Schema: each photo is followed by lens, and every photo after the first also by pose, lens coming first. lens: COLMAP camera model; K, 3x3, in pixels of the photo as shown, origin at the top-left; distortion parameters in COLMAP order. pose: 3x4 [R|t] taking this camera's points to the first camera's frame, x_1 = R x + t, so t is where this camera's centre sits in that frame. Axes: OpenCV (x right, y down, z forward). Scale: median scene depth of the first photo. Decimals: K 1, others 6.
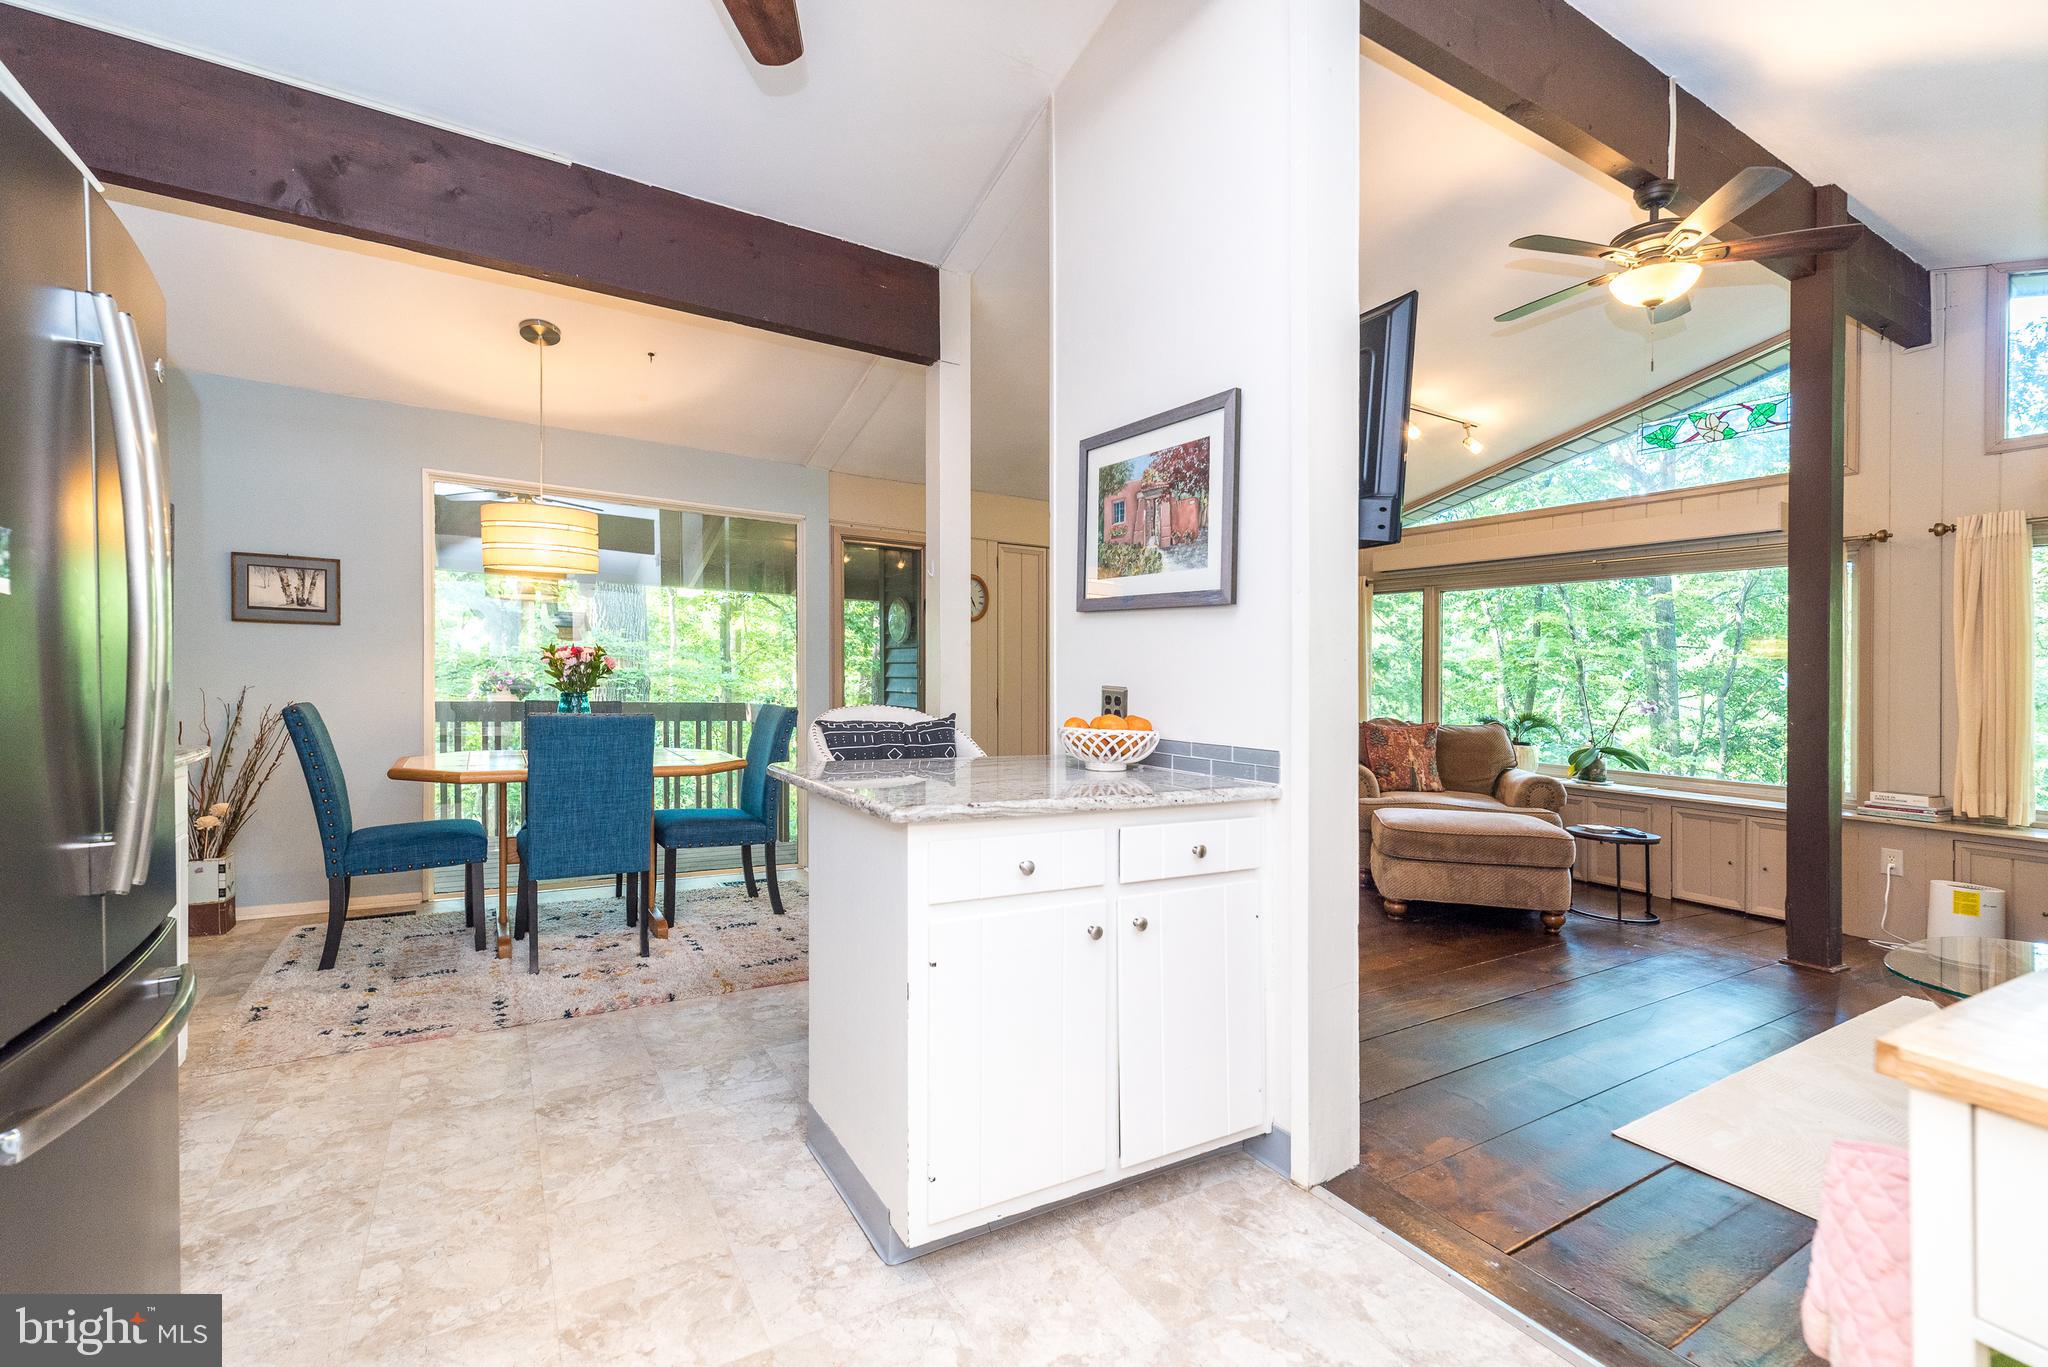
lens RADIAL K [[895.0, 0, 1020.4], [0, 895.0, 665.2], [0, 0, 1]] dist [0.006923, -0.000321]
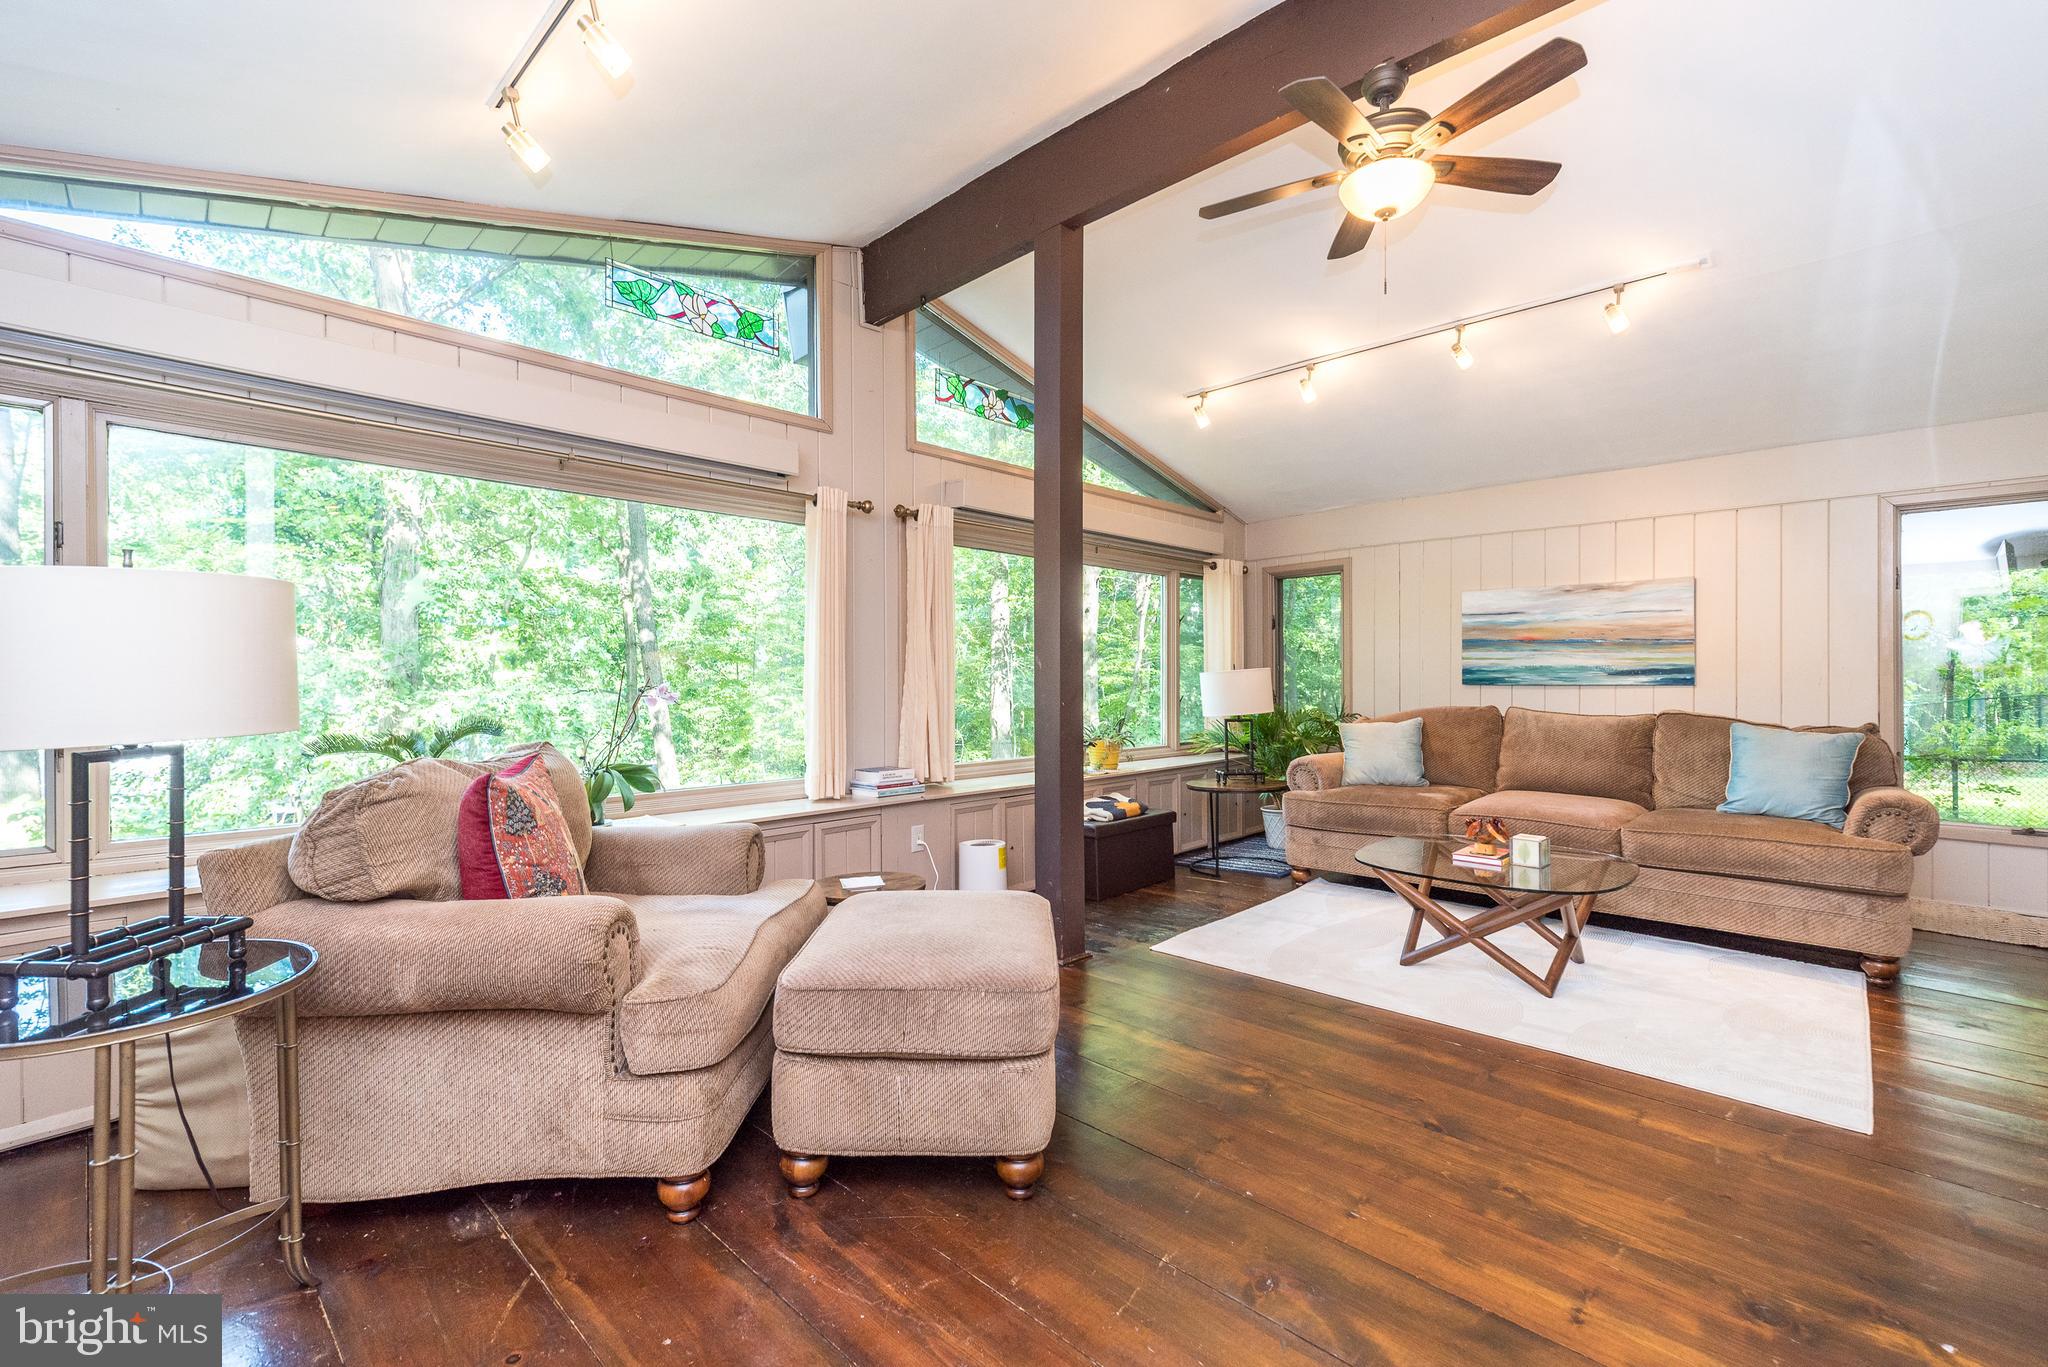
lens RADIAL K [[895.0, 0, 1014.8], [0, 895.0, 672.6], [0, 0, 1]] dist [0.006923, -0.000321]
pose [[-0.269069, -0.021562, 0.962880, -0.013028], [-0.019568, 0.999665, 0.016918, 0.011349], [-0.962922, -0.014290, -0.269401, 0.882660]]
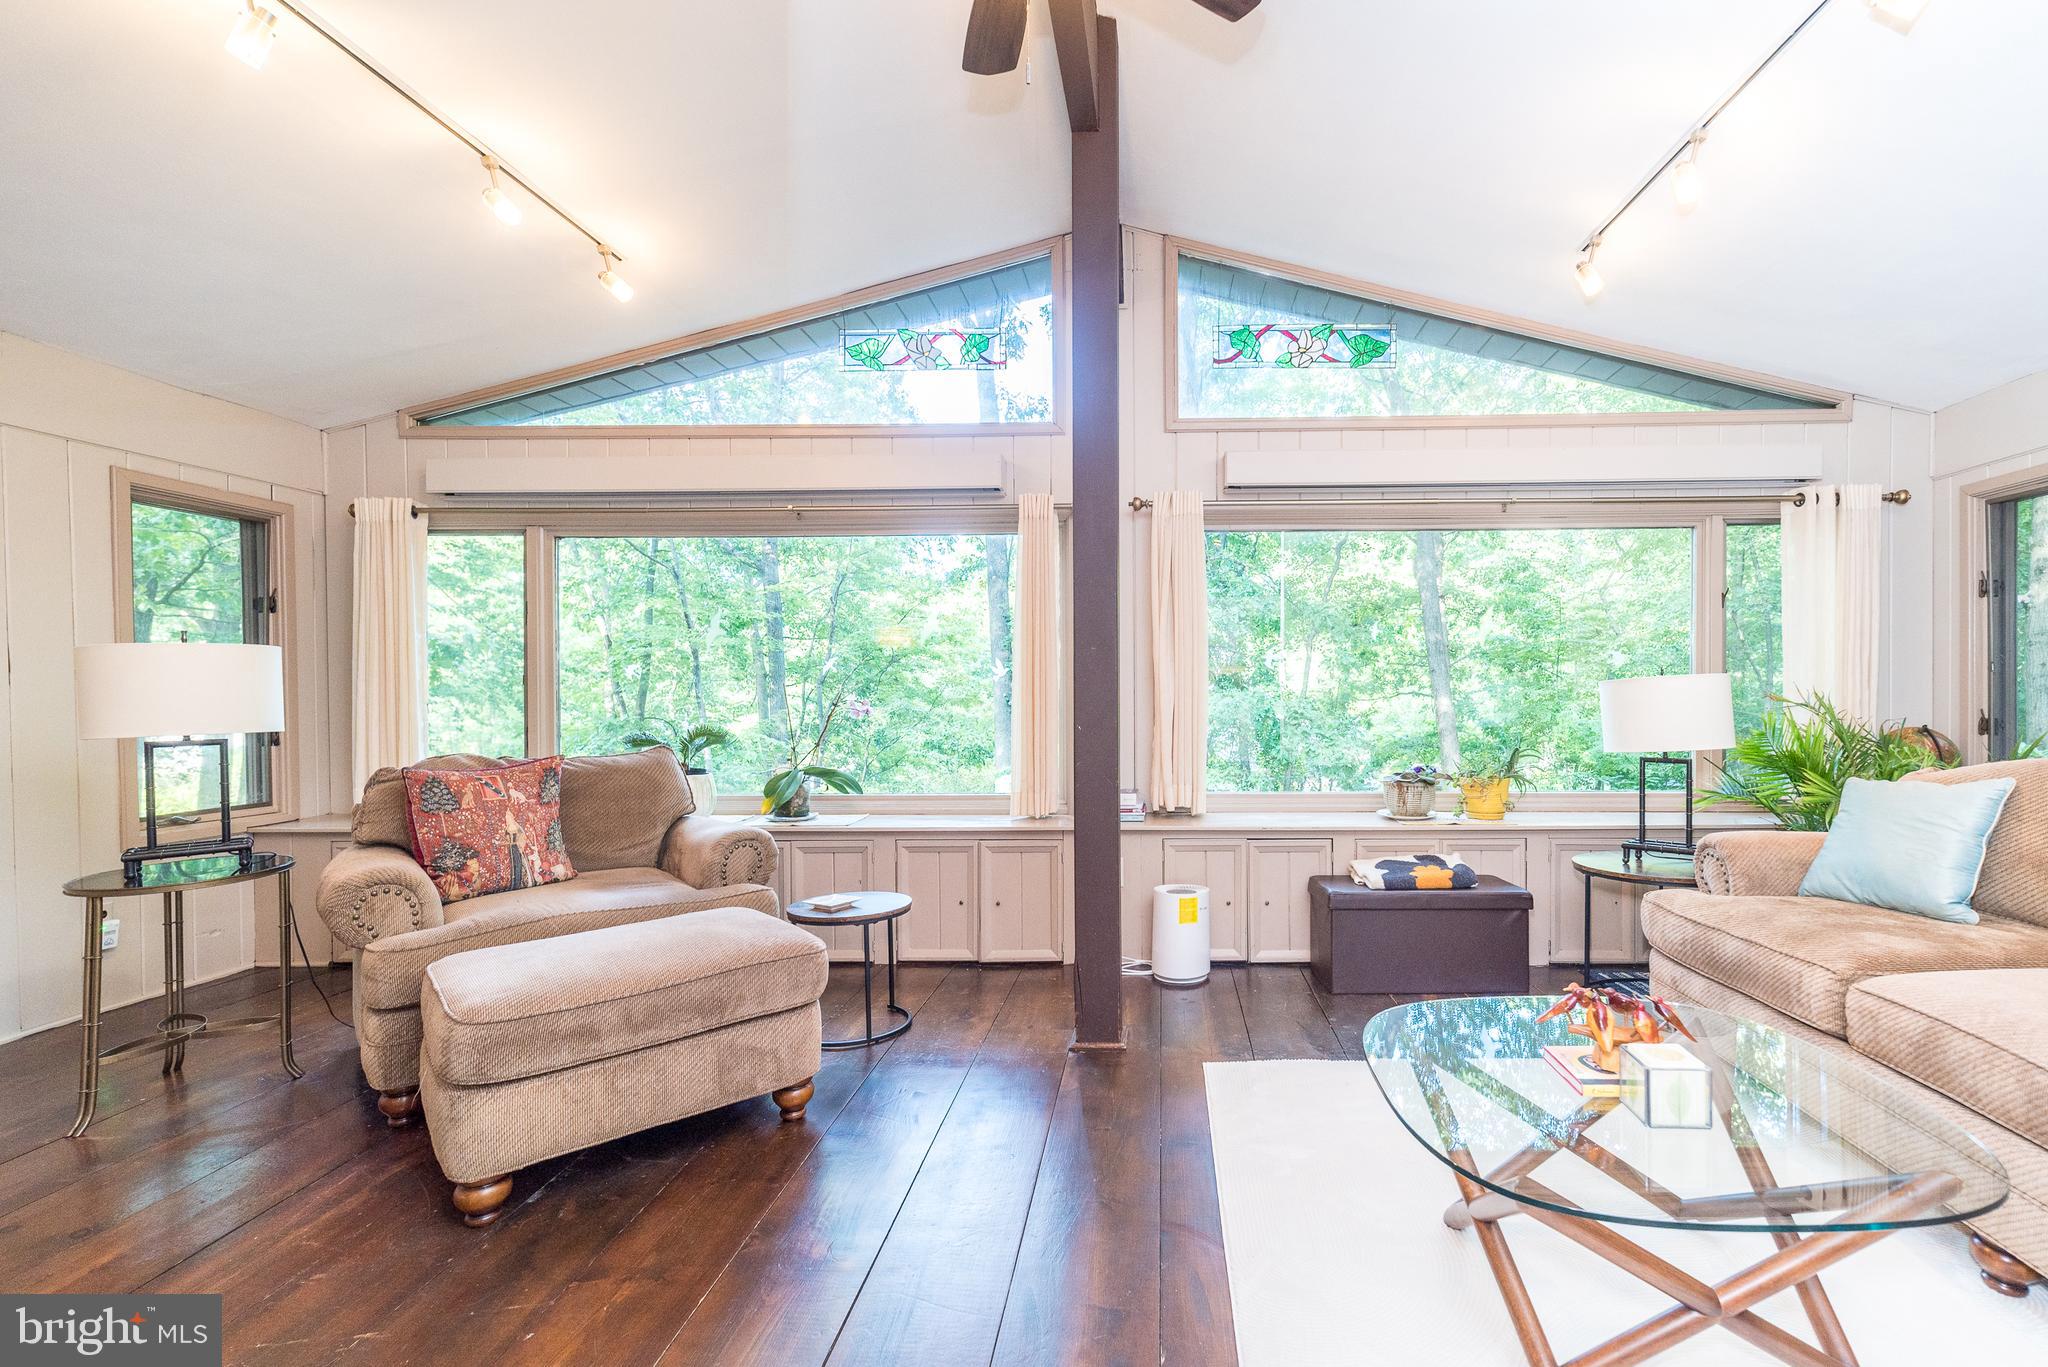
lens RADIAL K [[942.7, 0, 1155.6], [0, 942.7, 661.6], [0, 0, 1]] dist [0.004173, -0.000045]
pose [[0.521435, -0.013372, 0.853186, 0.152180], [0.008845, 0.999908, 0.010266, 0.001543], [-0.853245, 0.002194, 0.521506, 0.366325]]
